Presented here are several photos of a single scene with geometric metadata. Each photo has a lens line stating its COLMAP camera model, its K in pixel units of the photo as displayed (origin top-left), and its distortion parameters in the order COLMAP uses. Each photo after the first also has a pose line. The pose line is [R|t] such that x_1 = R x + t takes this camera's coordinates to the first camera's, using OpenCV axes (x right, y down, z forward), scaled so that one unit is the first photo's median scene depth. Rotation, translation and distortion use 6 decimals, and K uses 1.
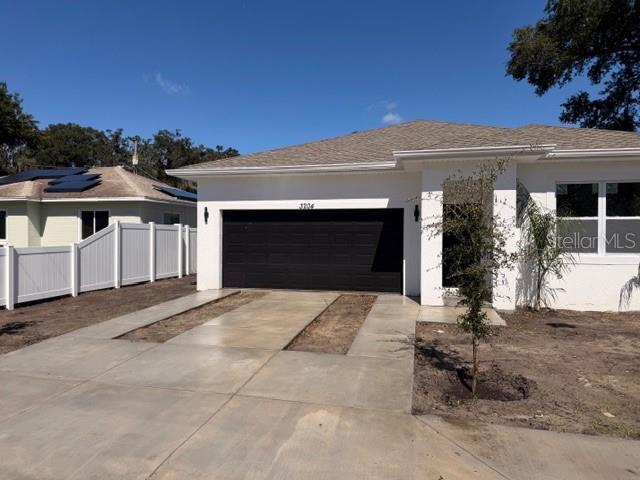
lens RADIAL K [[448.7, 0, 316.6], [0, 448.7, 241.2], [0, 0, 1]] dist [0.059736, -0.066895]
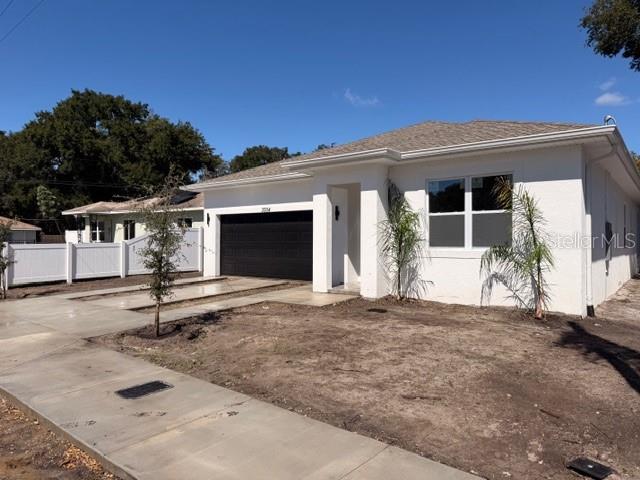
lens RADIAL K [[448.7, 0, 321.6], [0, 448.7, 240.3], [0, 0, 1]] dist [0.059736, -0.066895]
pose [[0.908915, -0.004955, -0.416953, 0.592618], [0.000799, 0.999948, -0.010140, 0.016582], [0.416981, 0.008883, 0.908872, -0.044434]]
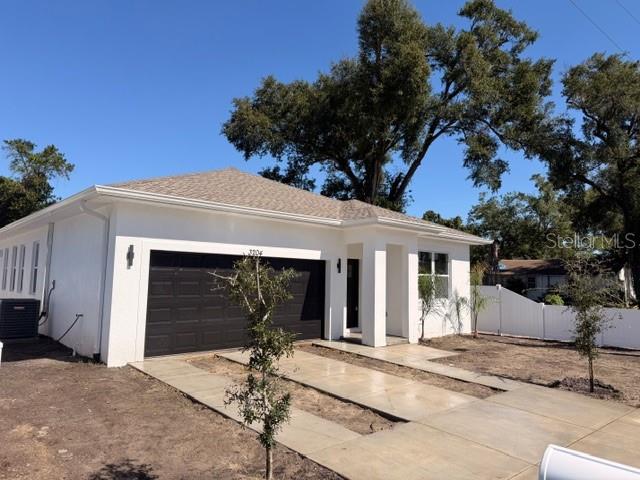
lens RADIAL K [[448.7, 0, 321.3], [0, 448.7, 246.0], [0, 0, 1]] dist [0.059736, -0.066895]
pose [[0.568865, 0.067949, 0.819619, -0.656032], [-0.010410, 0.997096, -0.075437, -0.023672], [-0.822365, 0.034382, 0.567920, 0.353479]]
